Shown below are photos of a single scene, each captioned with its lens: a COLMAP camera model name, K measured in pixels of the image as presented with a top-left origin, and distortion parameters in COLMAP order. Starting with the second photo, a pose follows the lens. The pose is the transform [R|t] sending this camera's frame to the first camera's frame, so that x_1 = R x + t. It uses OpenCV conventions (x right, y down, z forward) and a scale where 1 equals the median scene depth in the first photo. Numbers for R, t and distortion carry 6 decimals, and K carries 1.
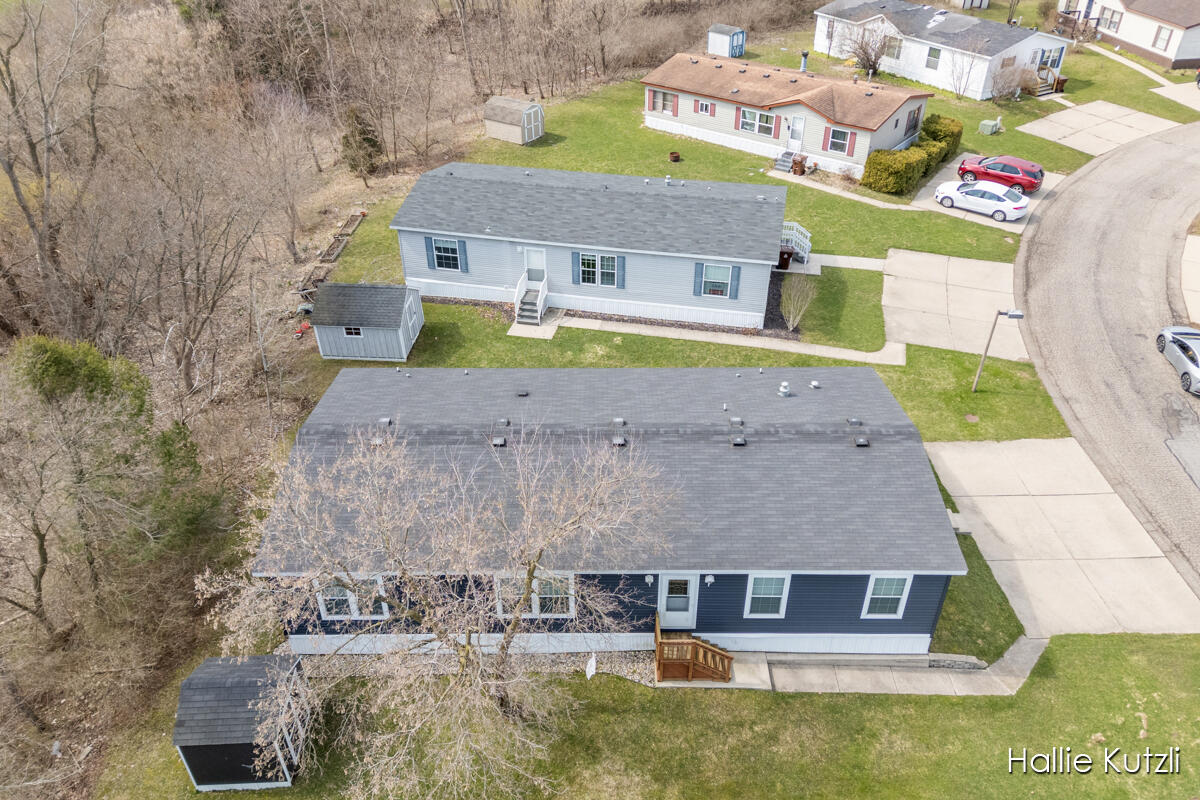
lens RADIAL K [[880.0, 0, 602.1], [0, 880.0, 392.7], [0, 0, 1]] dist [0.086672, -0.074522]
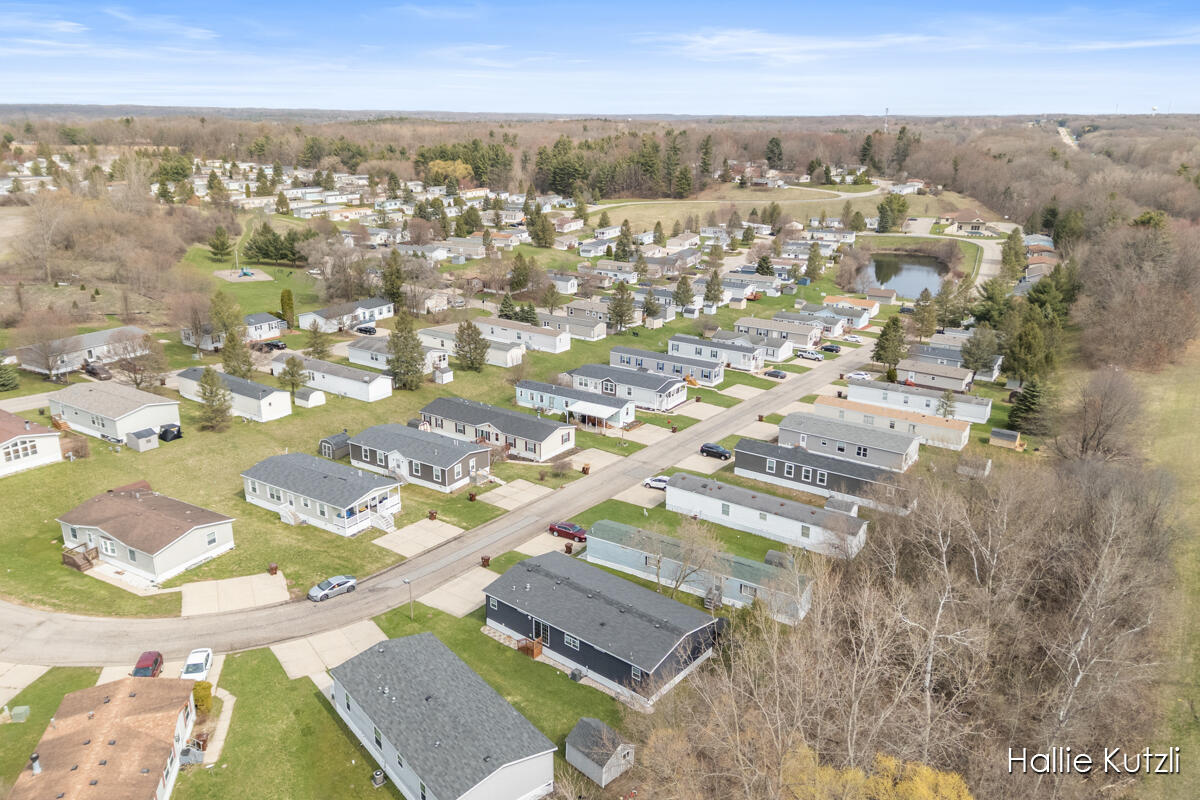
lens RADIAL K [[880.0, 0, 602.1], [0, 880.0, 392.7], [0, 0, 1]] dist [0.086672, -0.074522]
pose [[-0.777380, -0.195115, 0.598006, -0.913074], [0.349297, 0.656737, 0.668347, -1.314560], [-0.523137, 0.728441, -0.442381, 1.018792]]
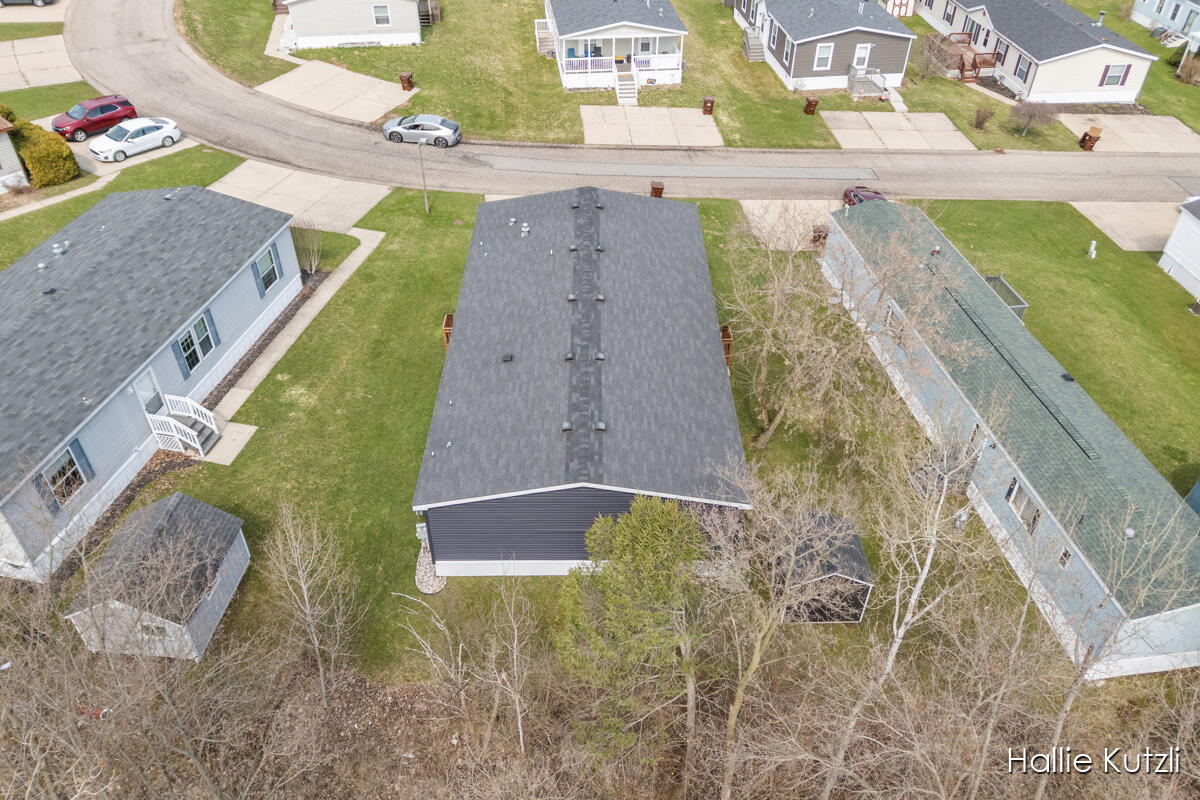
lens RADIAL K [[880.0, 0, 602.1], [0, 880.0, 392.7], [0, 0, 1]] dist [0.086672, -0.074522]
pose [[-0.004521, -0.629139, 0.777280, -0.572126], [0.562226, 0.641202, 0.522266, -0.279144], [-0.826971, 0.439368, 0.350820, 0.350248]]
